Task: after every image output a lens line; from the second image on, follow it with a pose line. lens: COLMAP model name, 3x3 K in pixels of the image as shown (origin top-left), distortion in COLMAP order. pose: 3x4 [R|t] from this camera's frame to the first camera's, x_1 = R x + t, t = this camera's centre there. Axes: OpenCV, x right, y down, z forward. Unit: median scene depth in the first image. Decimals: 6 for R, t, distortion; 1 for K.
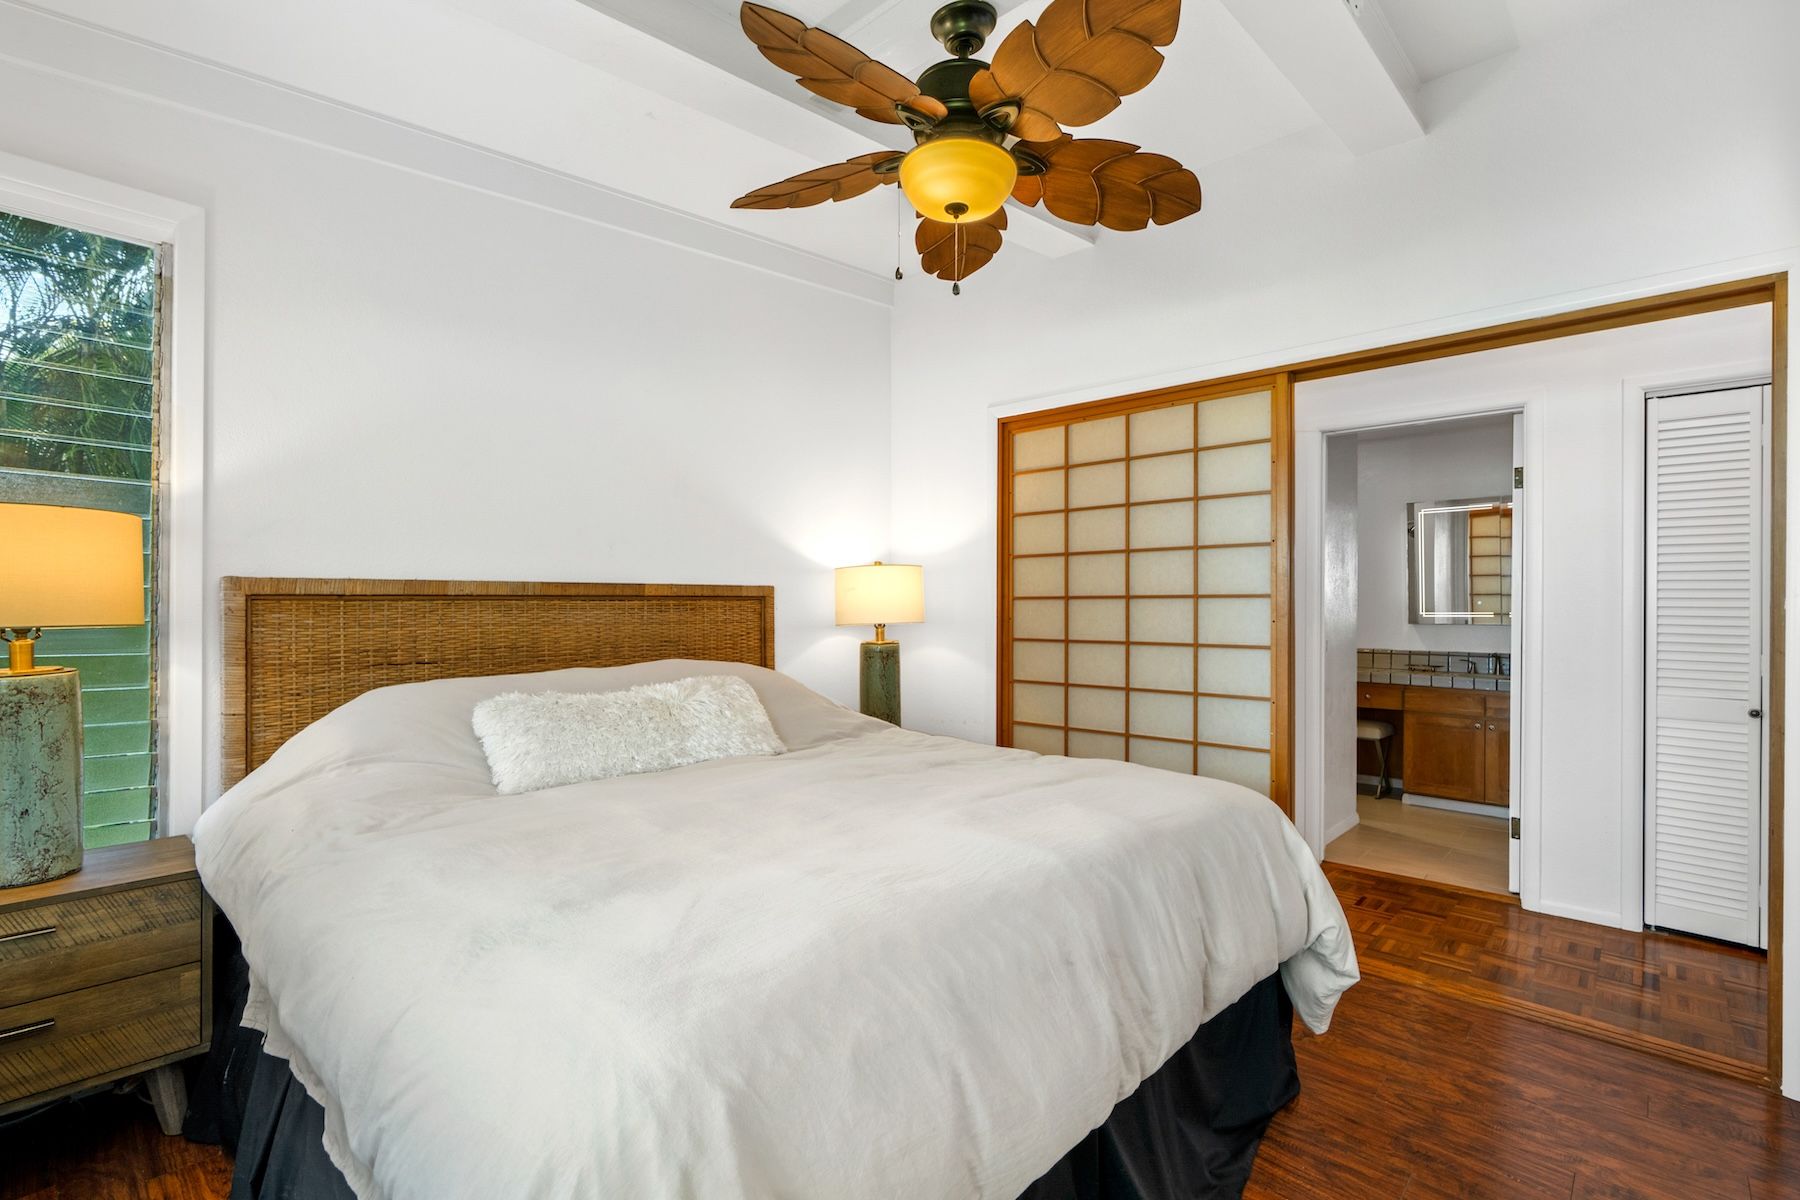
lens RADIAL K [[827.9, 0, 899.4], [0, 827.9, 599.4], [0, 0, 1]] dist [-0.000484, -0.000098]
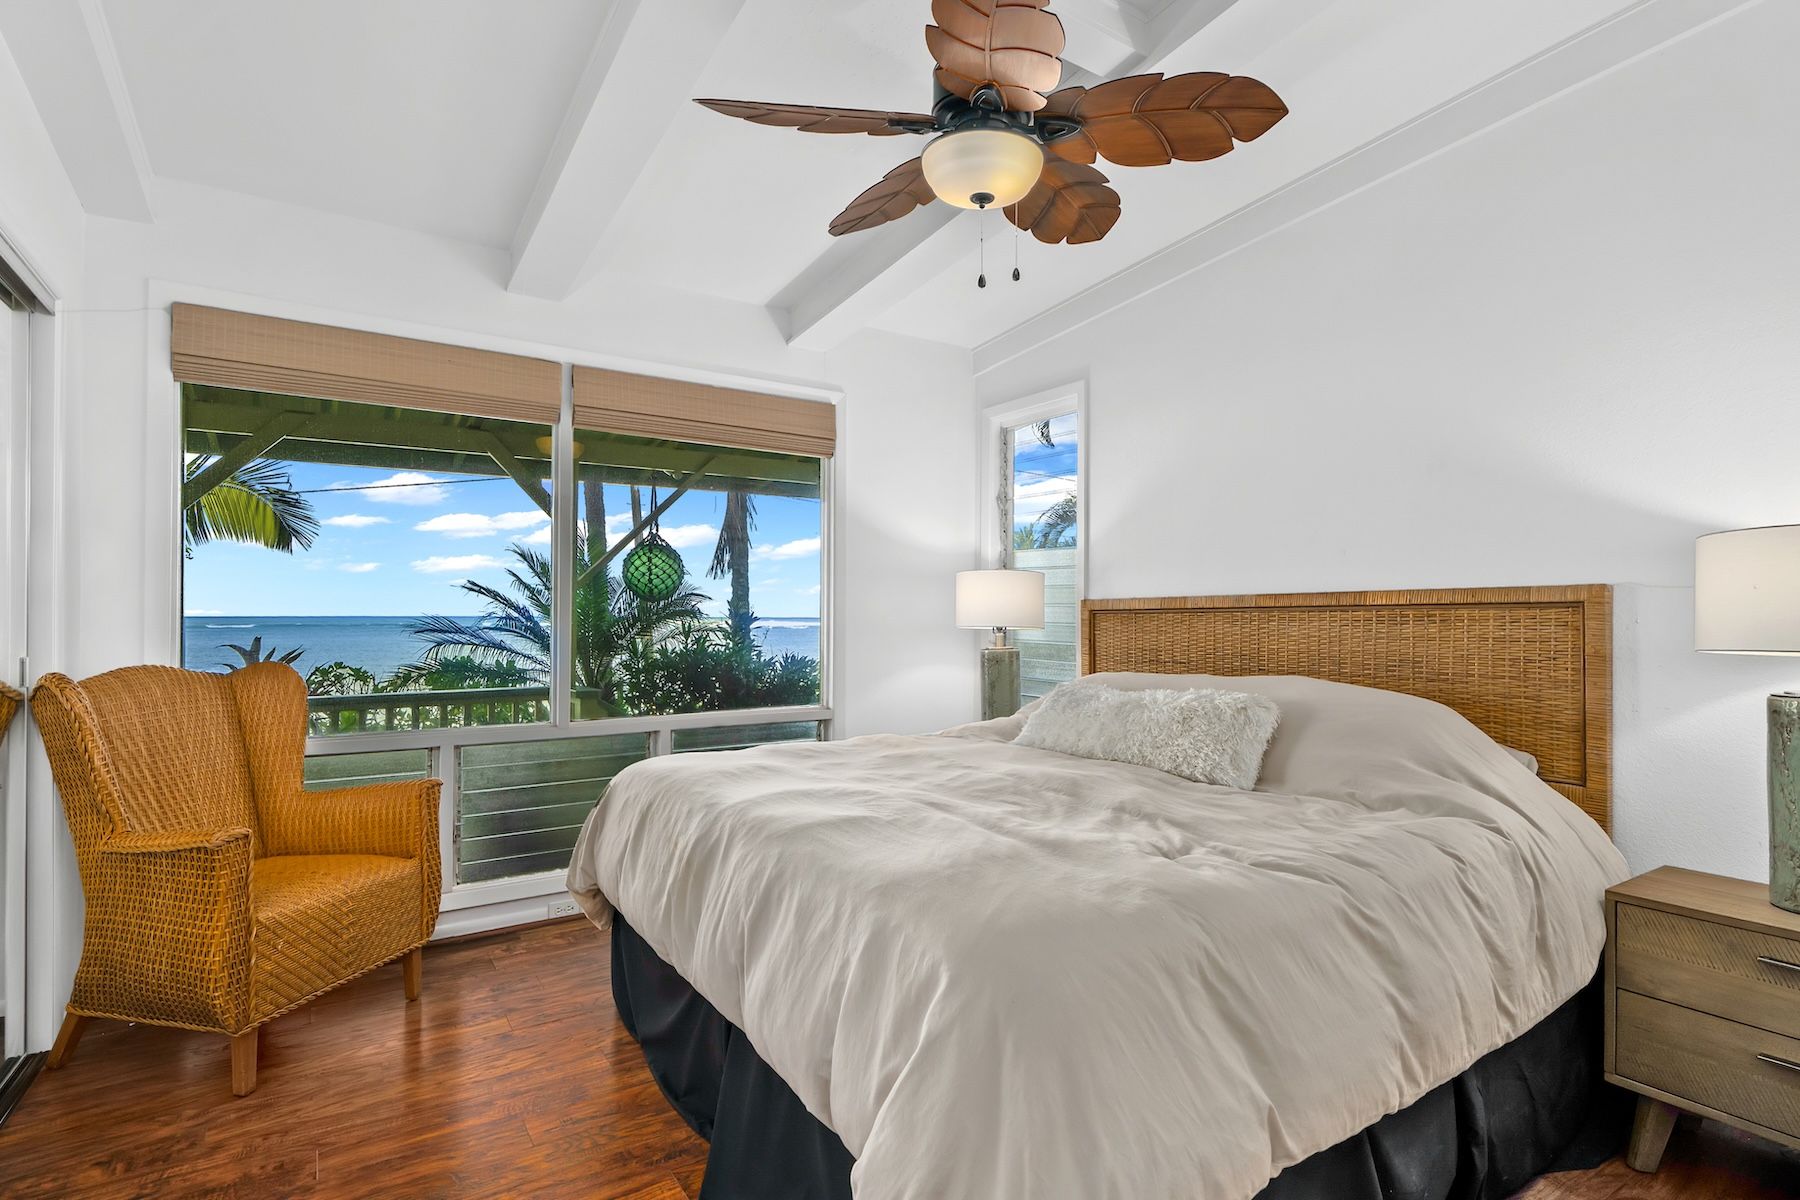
lens RADIAL K [[827.9, 0, 897.5], [0, 827.9, 611.3], [0, 0, 1]] dist [-0.000484, -0.000098]
pose [[-0.214754, -0.013290, -0.976578, 0.605869], [0.002352, 0.999897, -0.014125, 0.012475], [0.976665, -0.005330, -0.214701, 0.688421]]
